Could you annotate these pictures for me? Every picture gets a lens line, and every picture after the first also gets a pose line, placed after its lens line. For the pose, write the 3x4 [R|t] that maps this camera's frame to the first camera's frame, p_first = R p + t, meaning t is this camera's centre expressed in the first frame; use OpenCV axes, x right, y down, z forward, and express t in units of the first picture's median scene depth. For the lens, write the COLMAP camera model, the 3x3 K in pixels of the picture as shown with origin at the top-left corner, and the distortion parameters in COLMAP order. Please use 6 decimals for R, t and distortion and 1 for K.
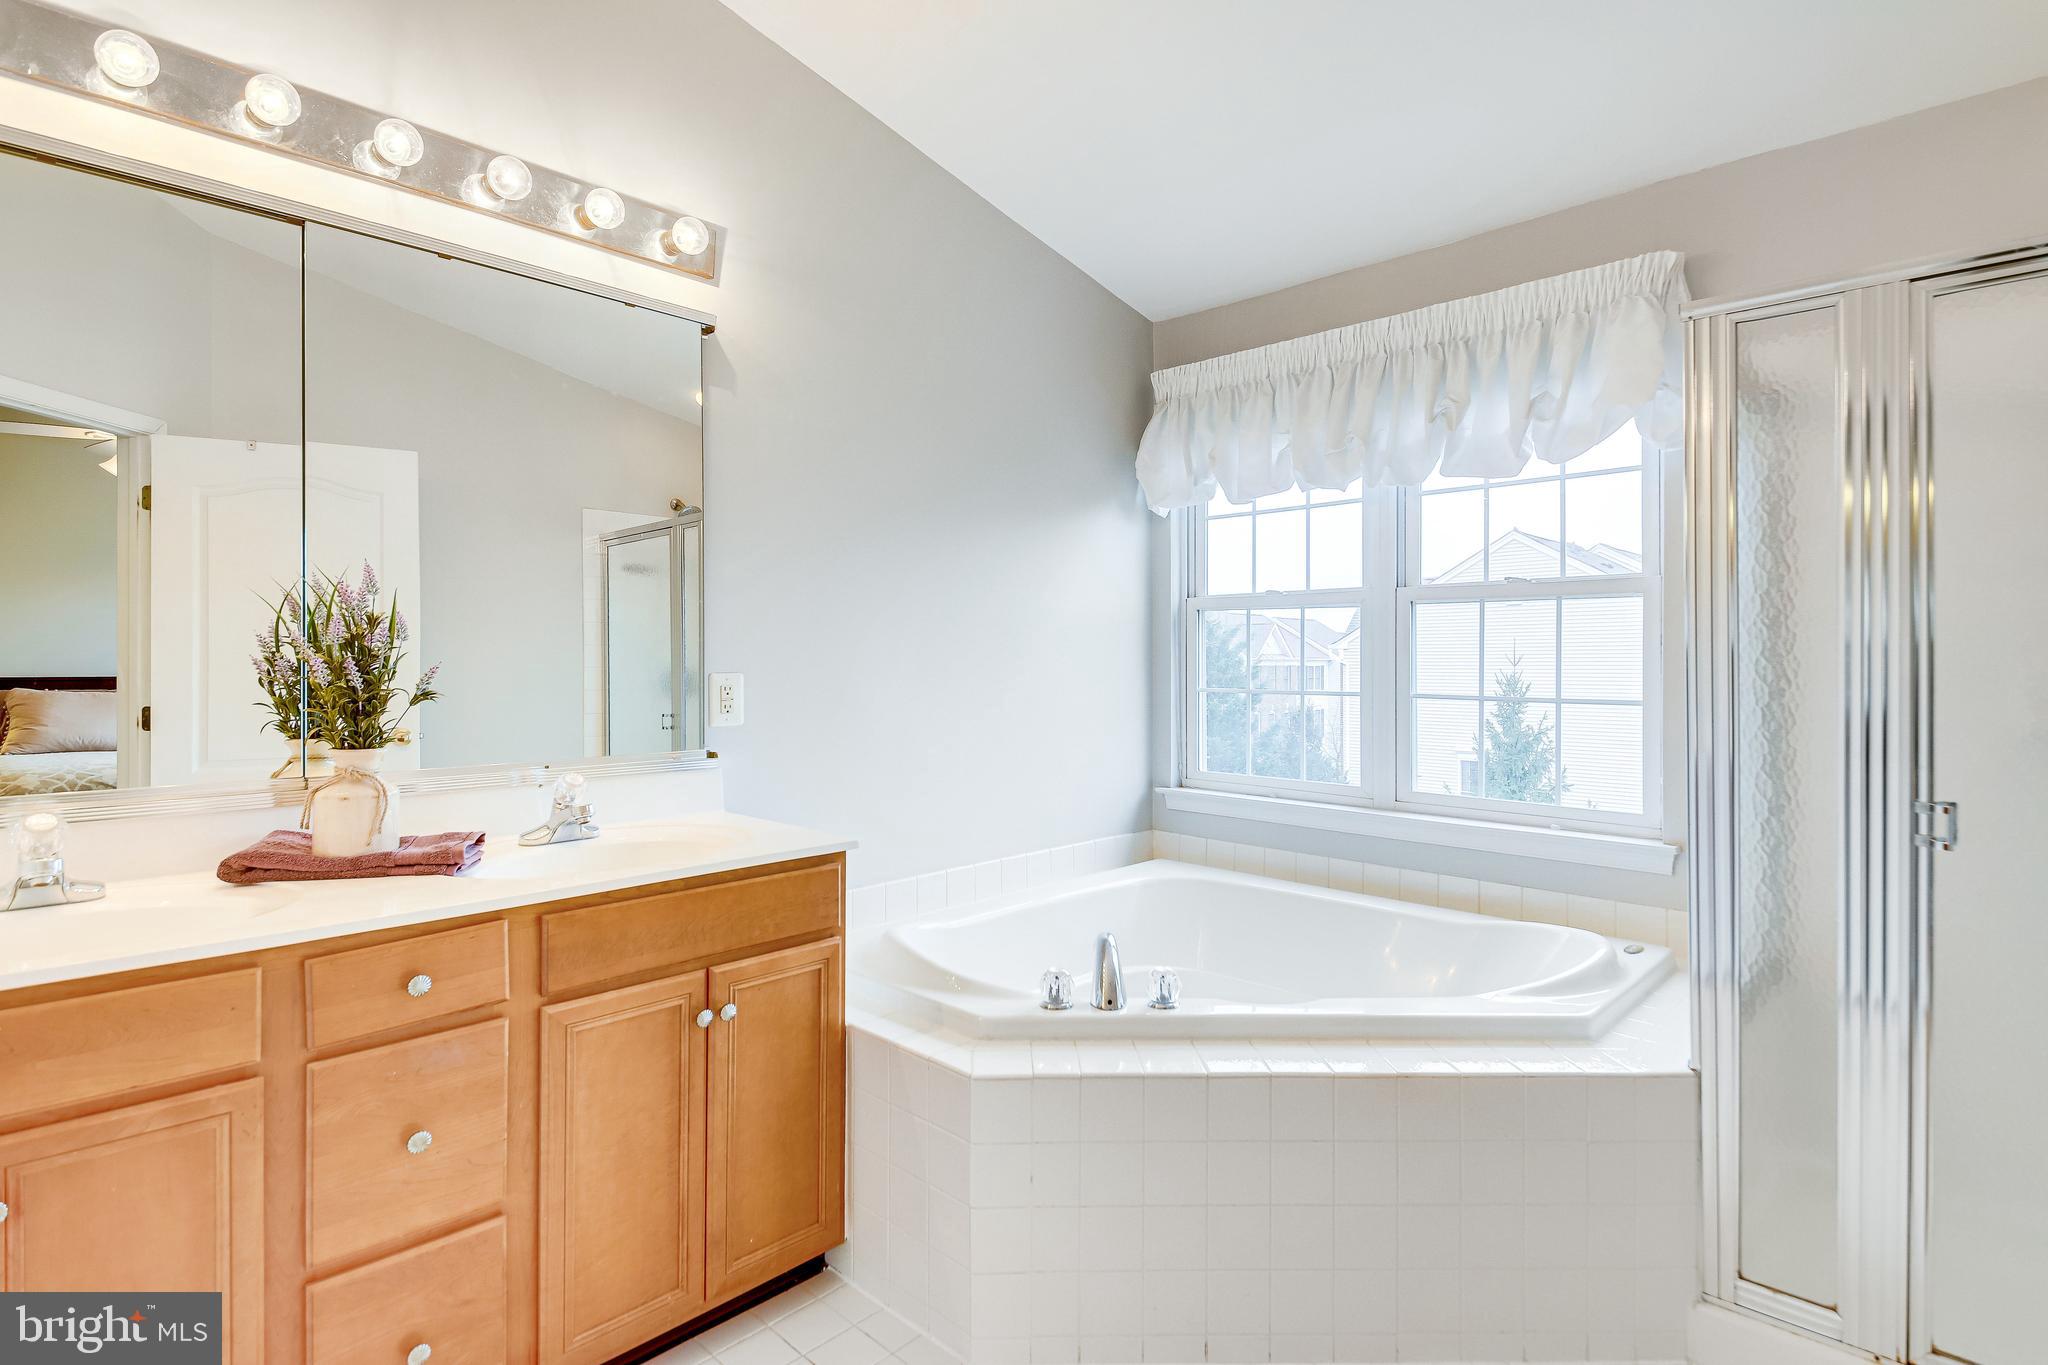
lens RADIAL K [[1028.8, 0, 1029.8], [0, 1028.8, 673.6], [0, 0, 1]] dist [0.043365, -0.047348]
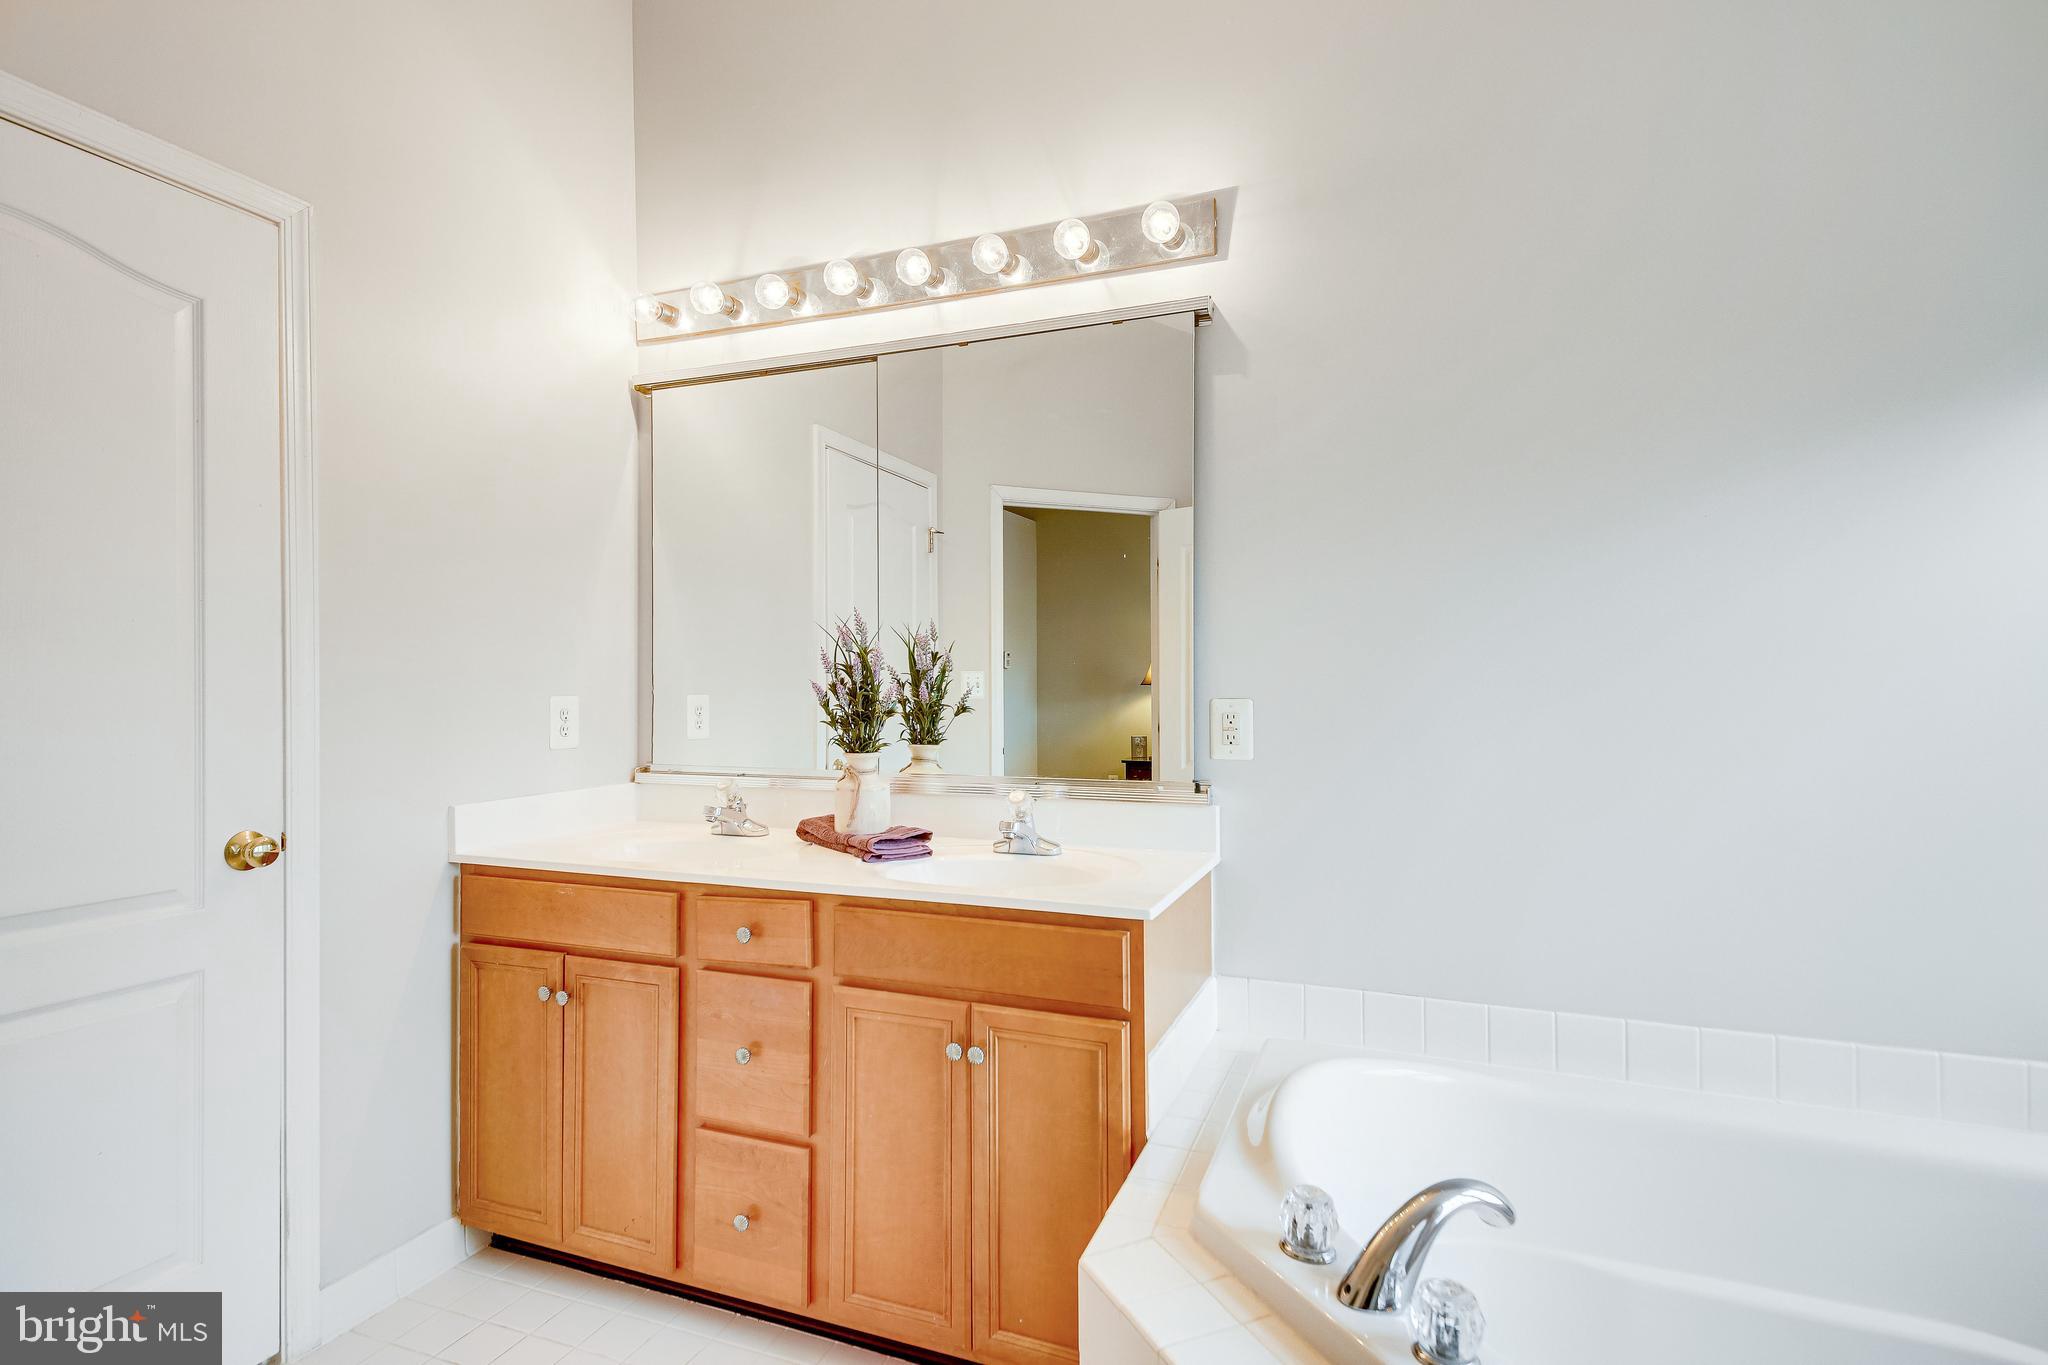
lens RADIAL K [[1047.3, 0, 1024.0], [0, 1047.3, 682.5], [0, 0, 1]] dist [0.039687, -0.017112]
pose [[0.357886, -0.001135, -0.933765, 0.503683], [-0.010039, 0.999937, -0.005063, -0.008773], [0.933711, 0.011186, 0.357852, 0.552839]]
